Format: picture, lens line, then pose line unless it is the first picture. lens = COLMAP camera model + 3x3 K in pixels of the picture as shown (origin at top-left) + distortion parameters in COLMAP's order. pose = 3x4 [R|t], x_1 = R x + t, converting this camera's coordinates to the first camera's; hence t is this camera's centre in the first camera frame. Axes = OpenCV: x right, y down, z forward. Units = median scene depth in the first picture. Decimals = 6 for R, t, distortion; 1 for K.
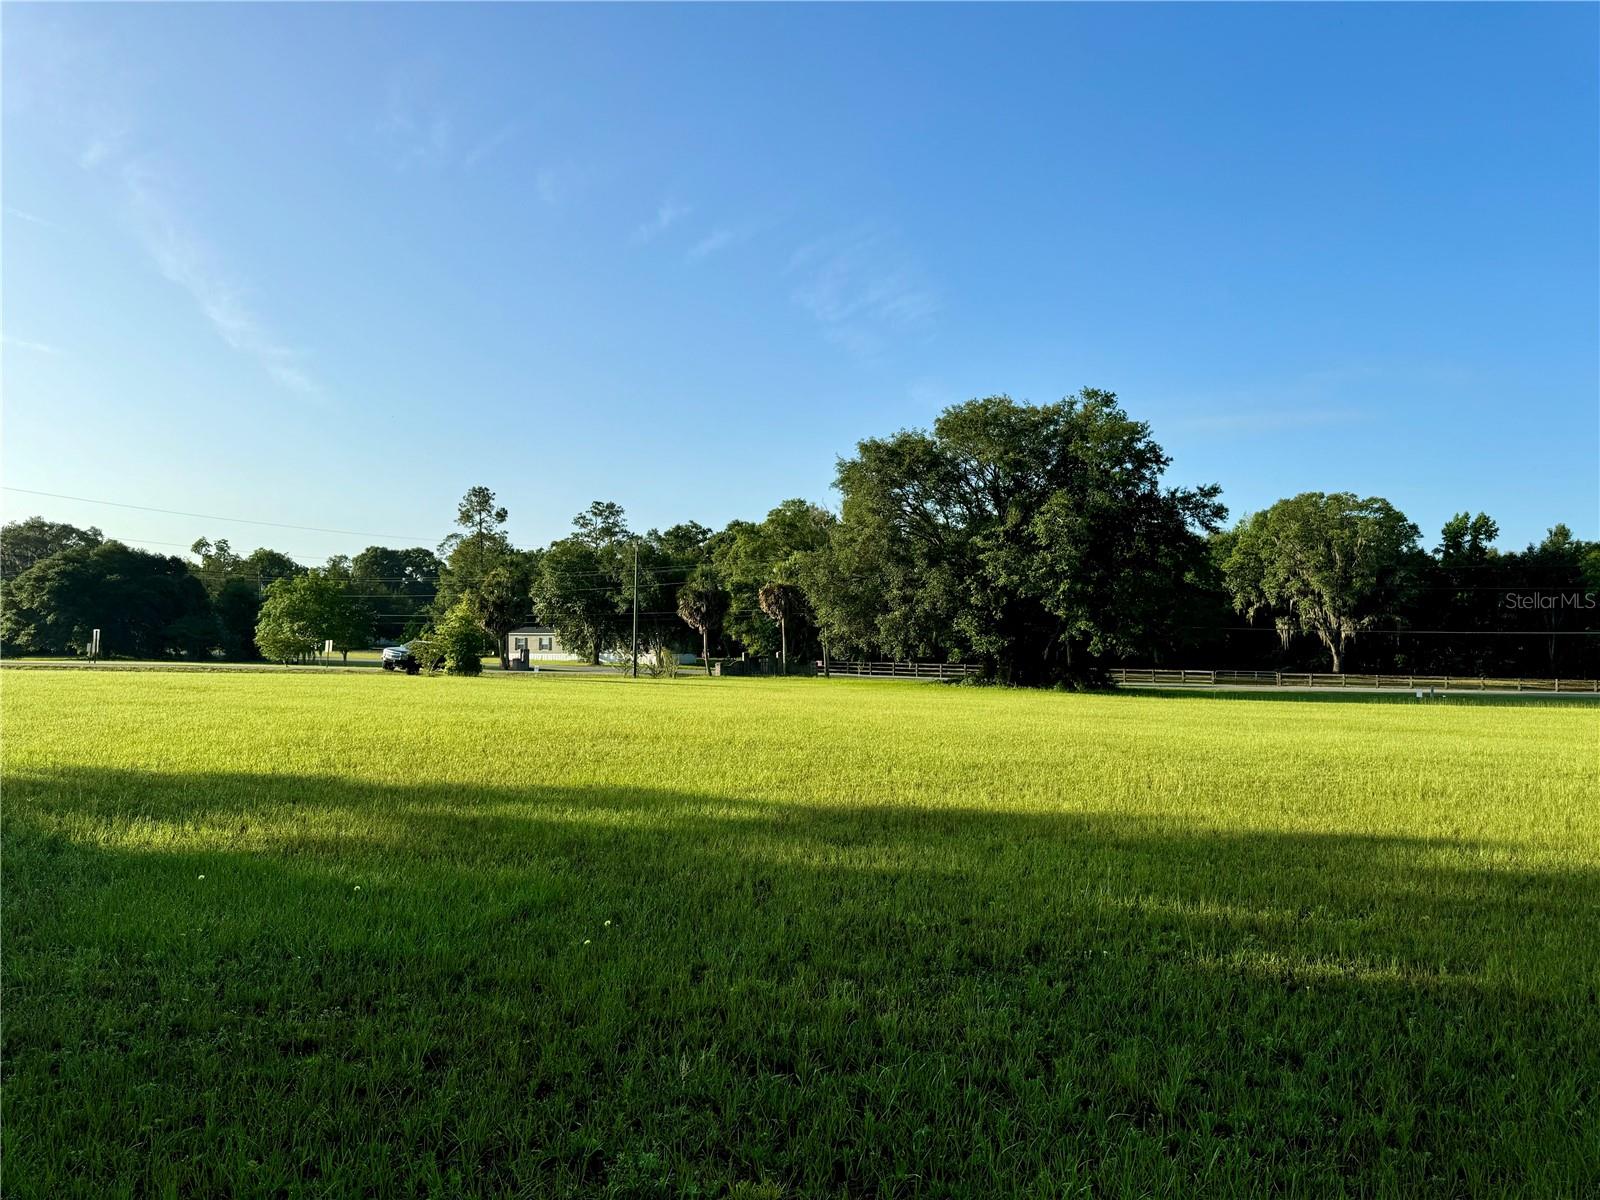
lens RADIAL K [[1116.0, 0, 810.3], [0, 1116.0, 600.3], [0, 0, 1]] dist [0.140846, -0.208253]
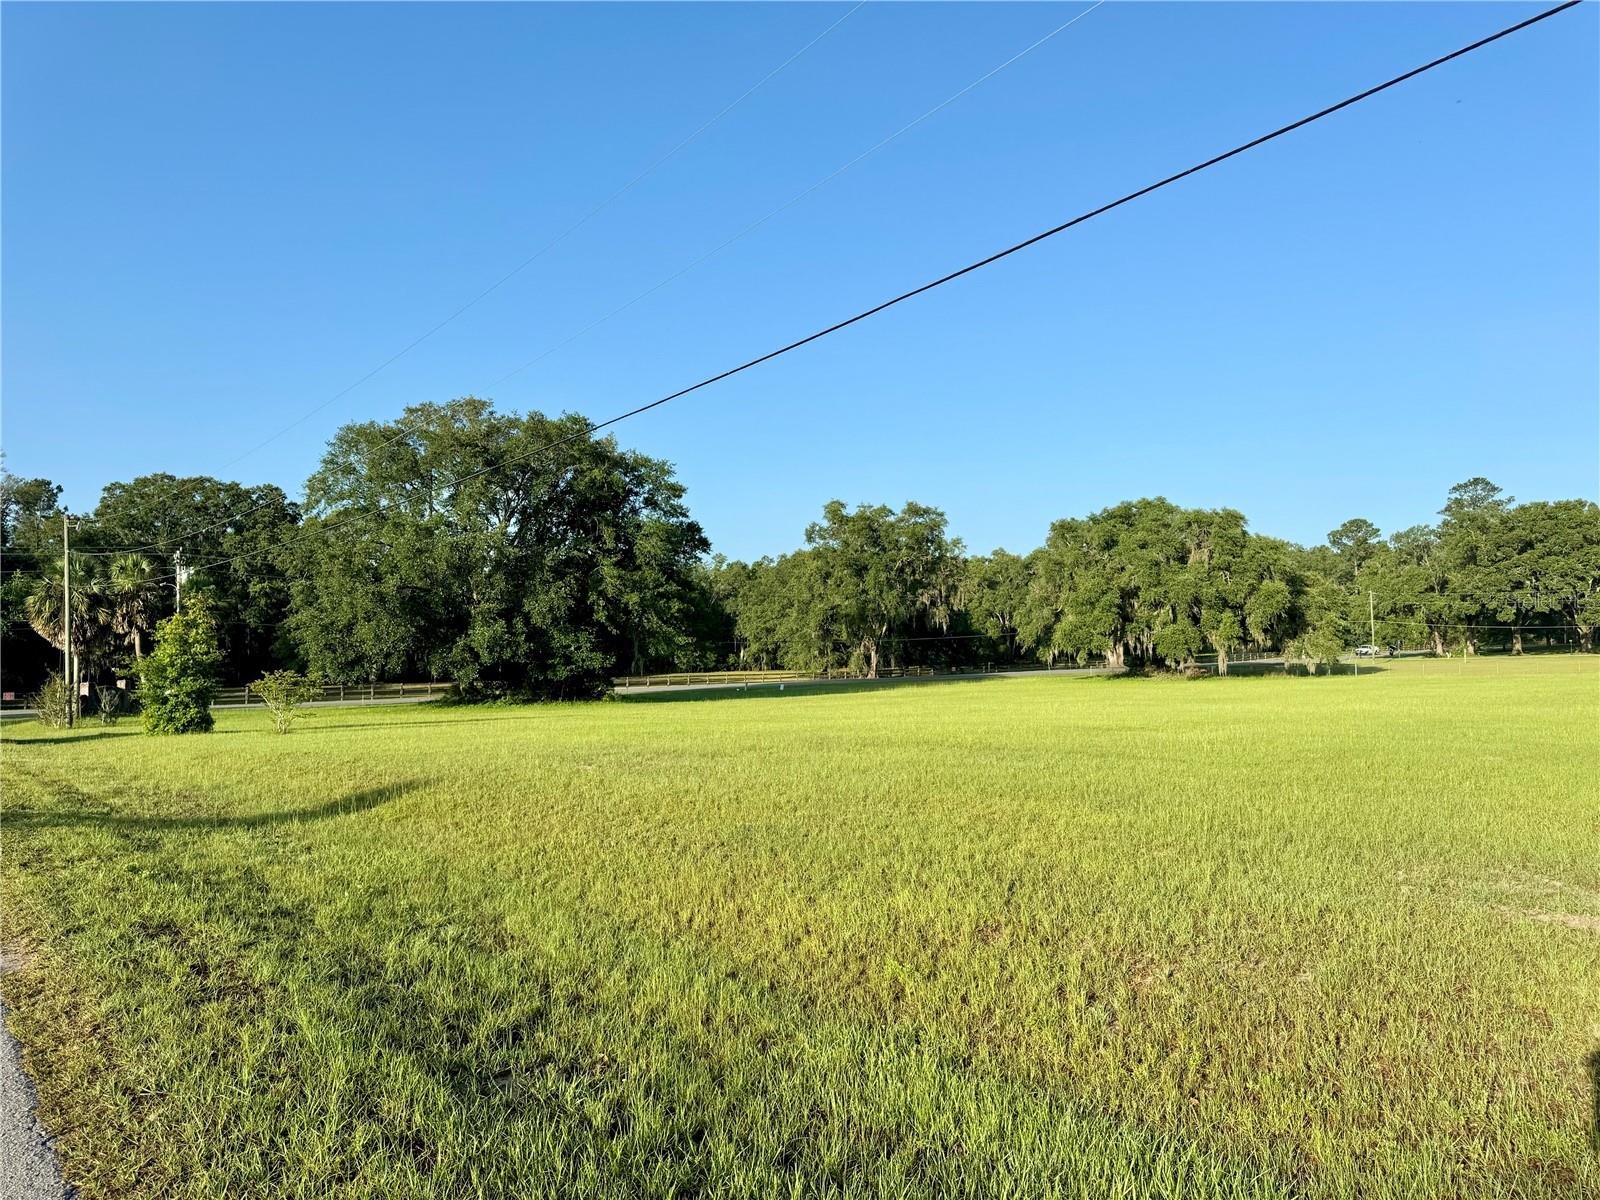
lens RADIAL K [[1116.0, 0, 810.3], [0, 1116.0, 600.3], [0, 0, 1]] dist [0.140846, -0.208253]
pose [[0.404026, 0.024402, 0.914422, -0.421125], [-0.019158, 0.999651, -0.018212, 0.000058], [-0.914547, -0.010160, 0.404352, 0.256098]]
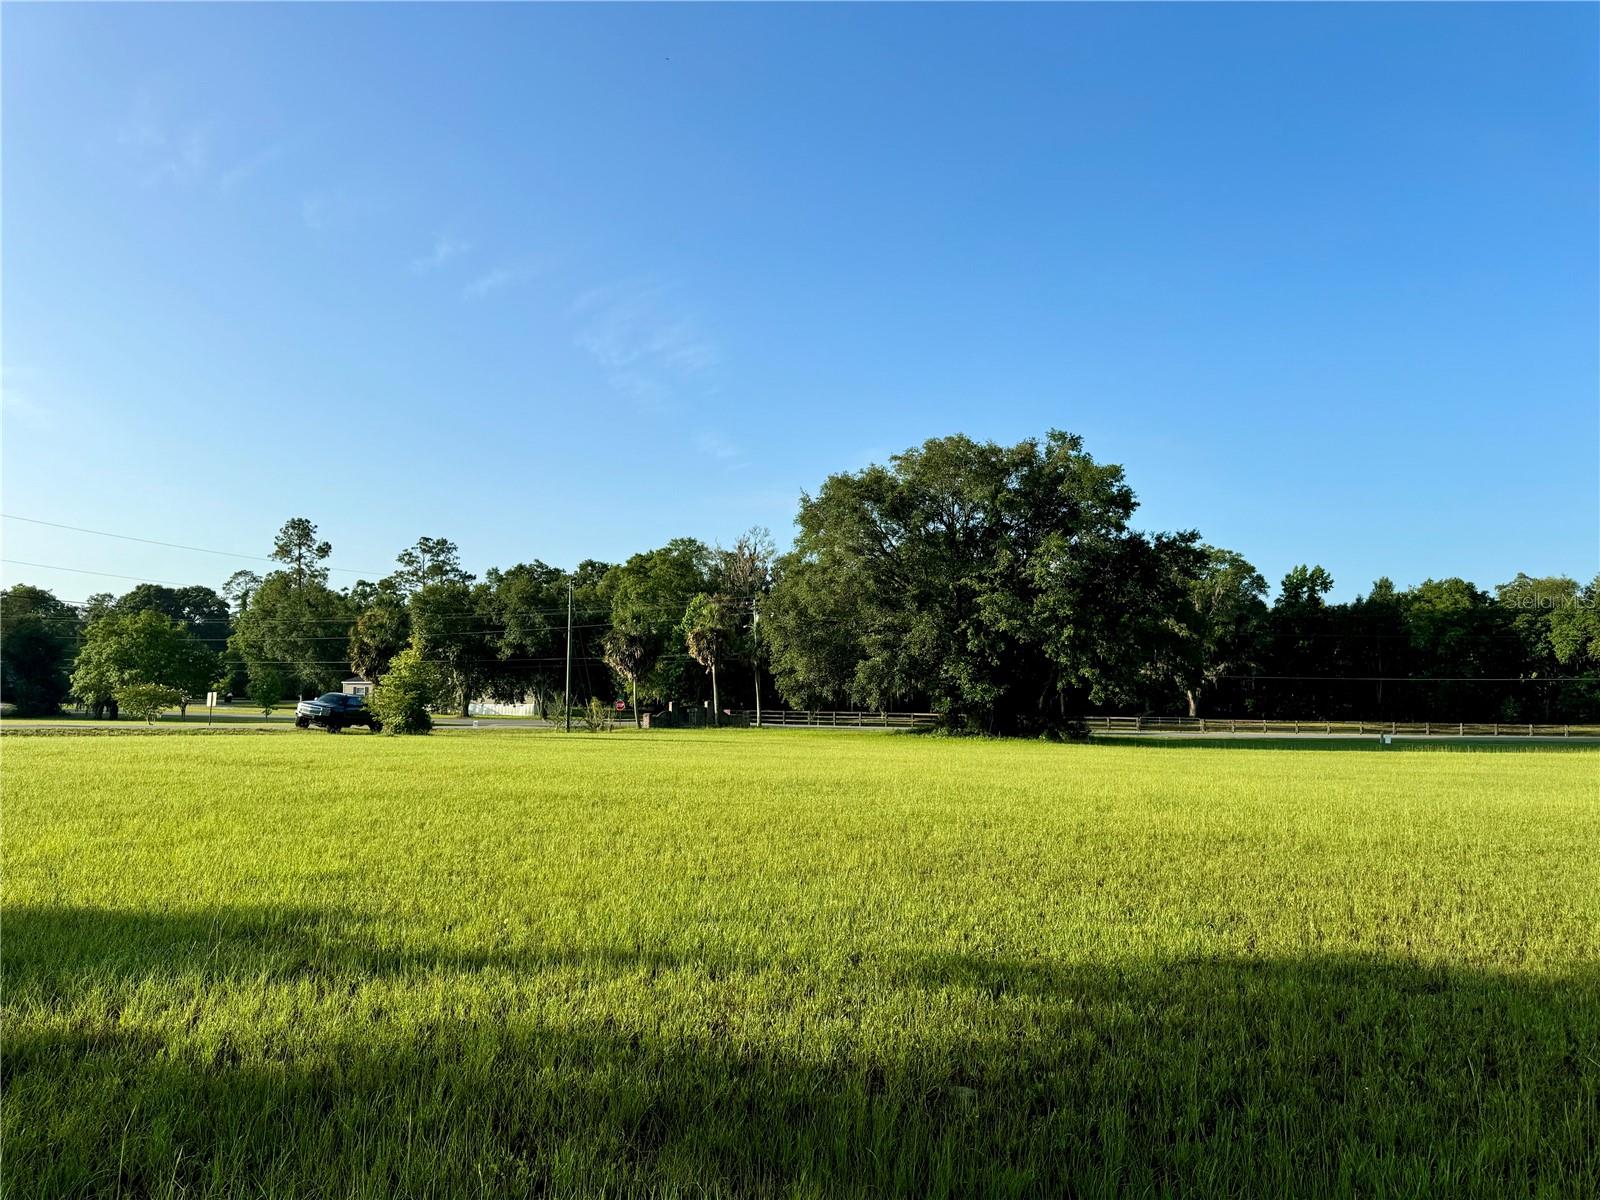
lens RADIAL K [[1122.0, 0, 800.0], [0, 1122.0, 600.0], [0, 0, 1]] dist [0.109305, -0.121799]
pose [[0.982851, 0.010359, 0.184110, -0.102840], [-0.002934, 0.999173, -0.040554, 0.000130], [-0.184378, 0.039318, 0.982069, 0.056478]]
